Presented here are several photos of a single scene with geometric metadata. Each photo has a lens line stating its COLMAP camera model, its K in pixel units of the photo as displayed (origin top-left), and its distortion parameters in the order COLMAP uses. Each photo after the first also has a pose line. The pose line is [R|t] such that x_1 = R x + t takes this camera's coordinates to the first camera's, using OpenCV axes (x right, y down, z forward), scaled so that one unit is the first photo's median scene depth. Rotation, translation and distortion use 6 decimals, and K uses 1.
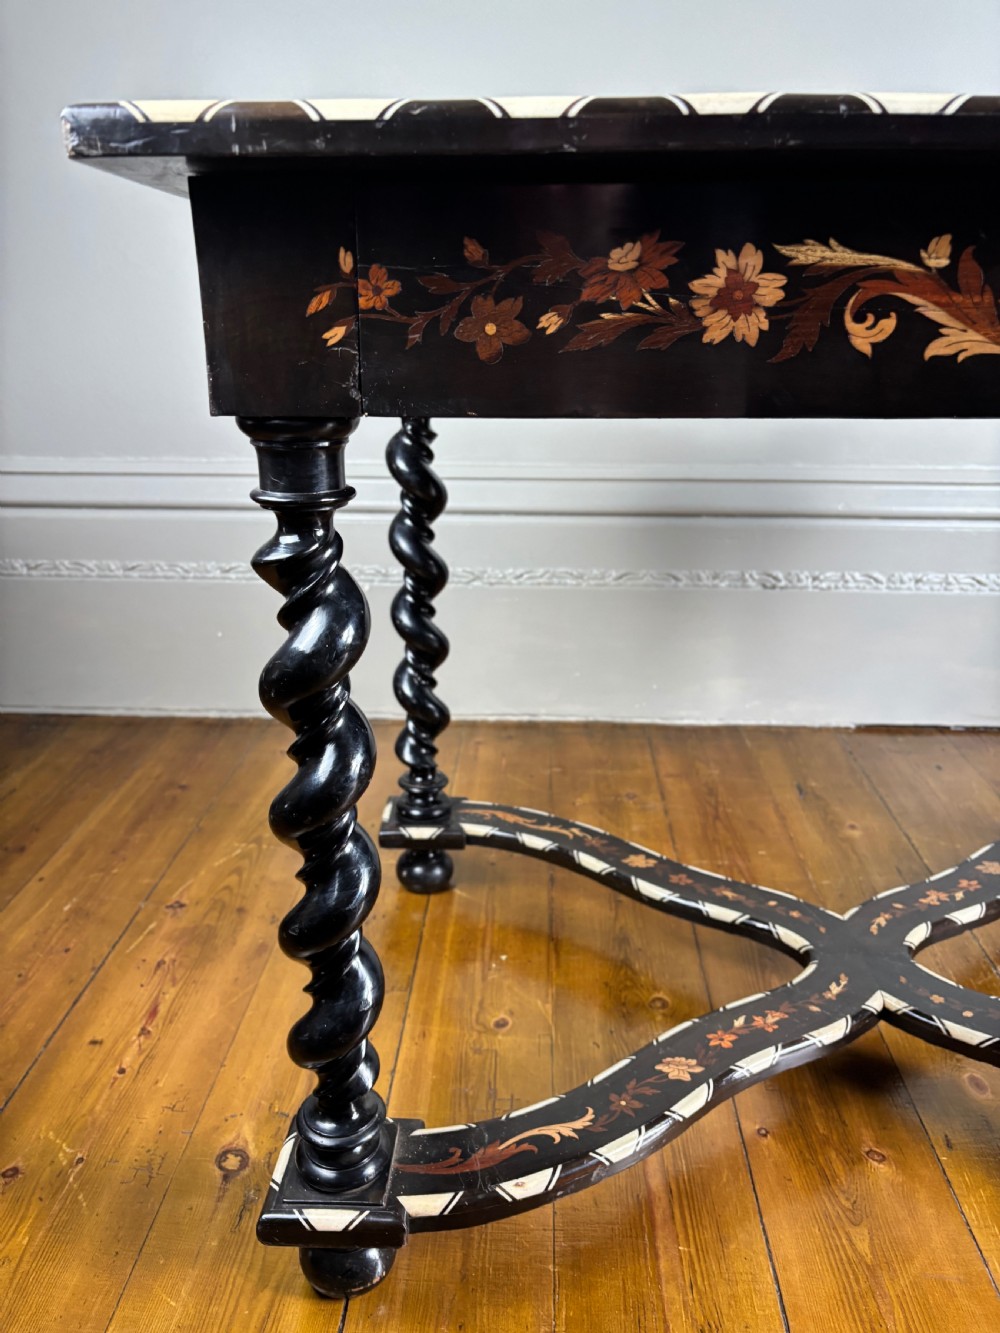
lens RADIAL K [[1011.3, 0, 500.0], [0, 1011.3, 666.5], [0, 0, 1]] dist [0.031982, -0.040305]
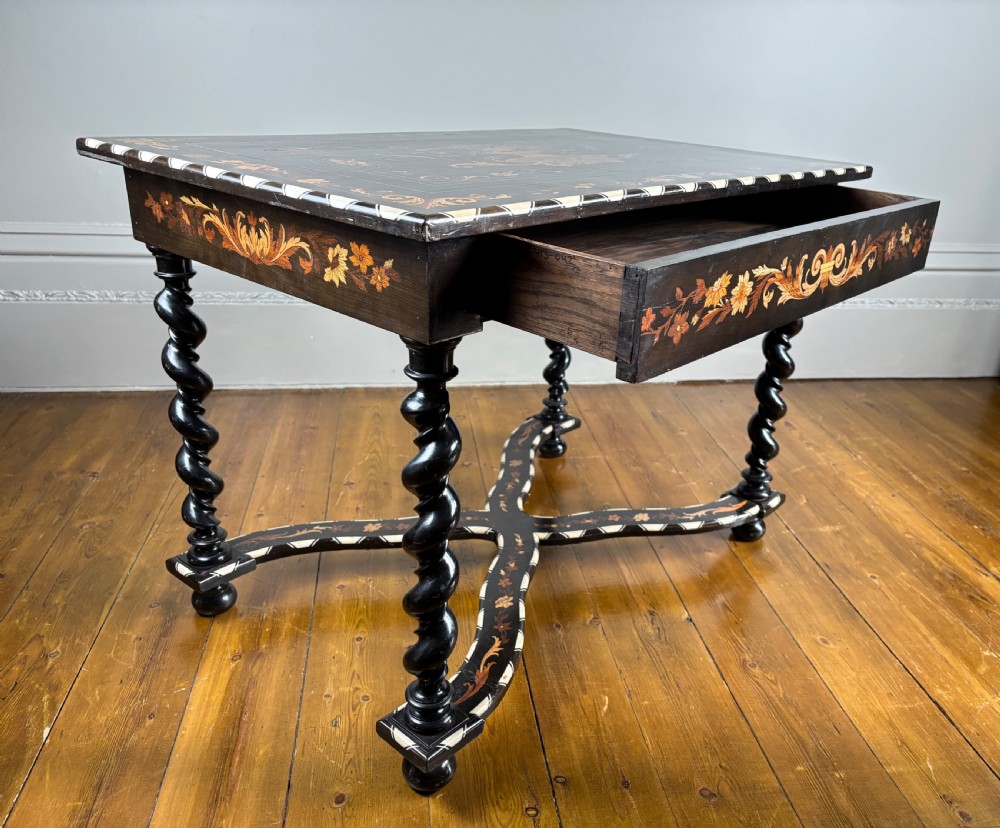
lens RADIAL K [[824.7, 0, 552.5], [0, 824.7, 416.3], [0, 0, 1]] dist [0.017969, -0.004494]
pose [[0.973361, -0.041413, 0.225507, -0.307830], [0.025153, 0.996903, 0.074507, 0.008005], [-0.227894, -0.066851, 0.971388, -0.586109]]
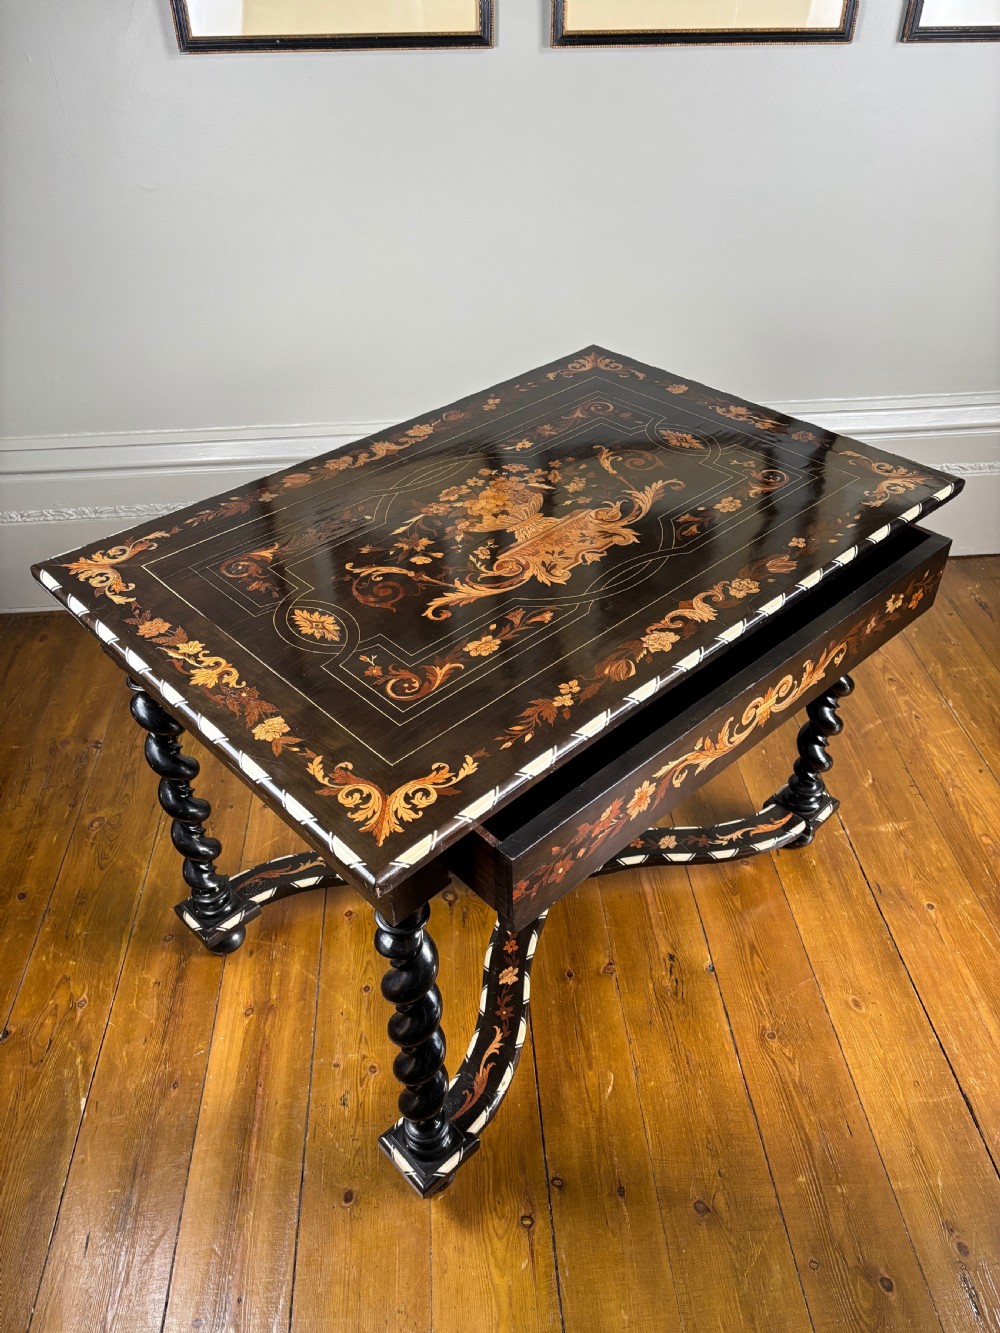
lens RADIAL K [[992.3, 0, 505.3], [0, 992.3, 665.9], [0, 0, 1]] dist [-0.009652, 0.053833]
pose [[0.992652, -0.089283, 0.081667, -0.202913], [0.056987, 0.940357, 0.335383, -0.484657], [-0.106740, -0.328265, 0.938535, -0.589071]]
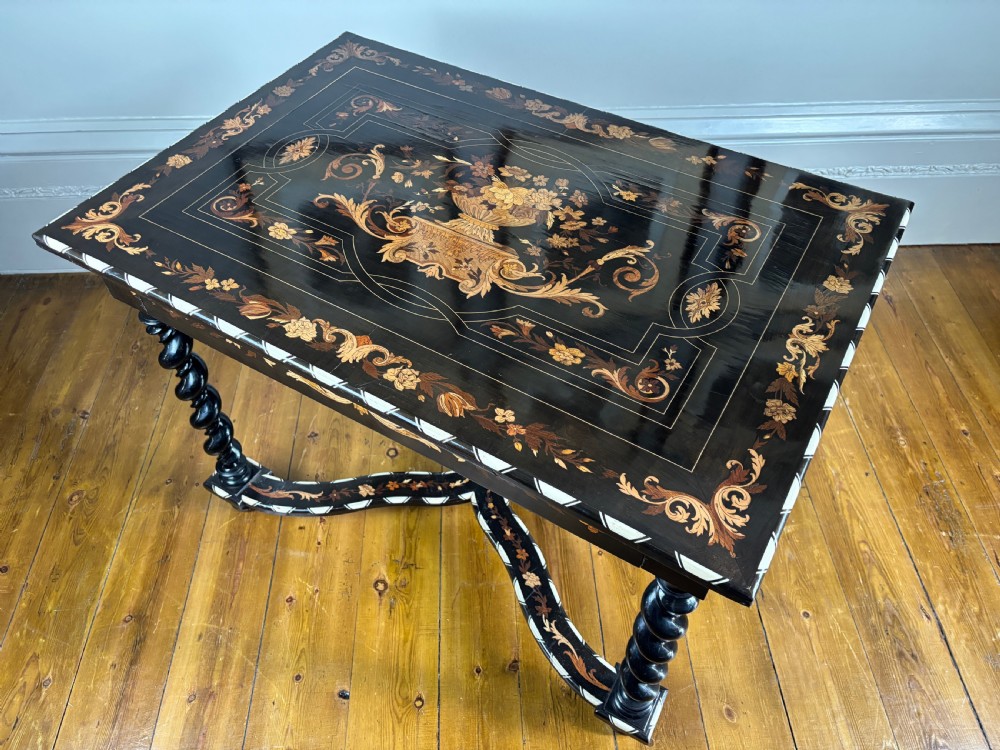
lens RADIAL K [[747.9, 0, 500.0], [0, 747.9, 375.0], [0, 0, 1]] dist [0.034685, -0.033050]
pose [[0.996272, -0.067433, 0.053801, -0.033040], [0.030882, 0.861127, 0.507451, -0.615754], [-0.080549, -0.503898, 0.859999, -0.219001]]
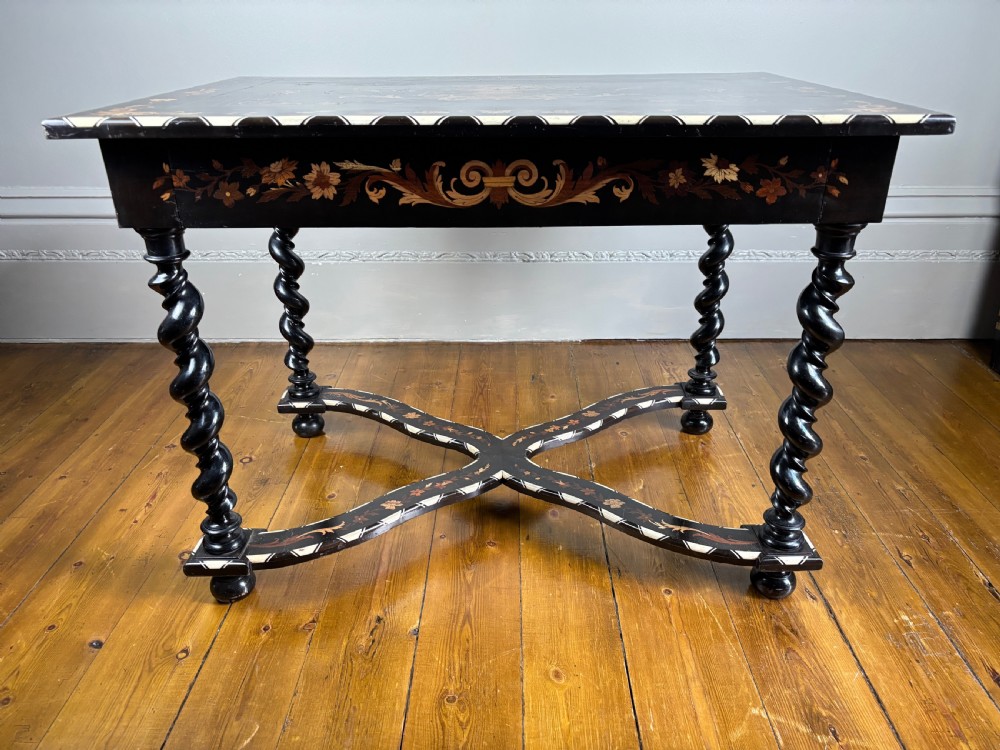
lens RADIAL K [[747.9, 0, 500.0], [0, 747.9, 375.0], [0, 0, 1]] dist [0.034685, -0.033050]
pose [[0.999242, -0.022940, 0.031441, 0.257792], [0.019478, 0.994142, 0.106315, -0.030962], [-0.033696, -0.105622, 0.993835, -0.398347]]
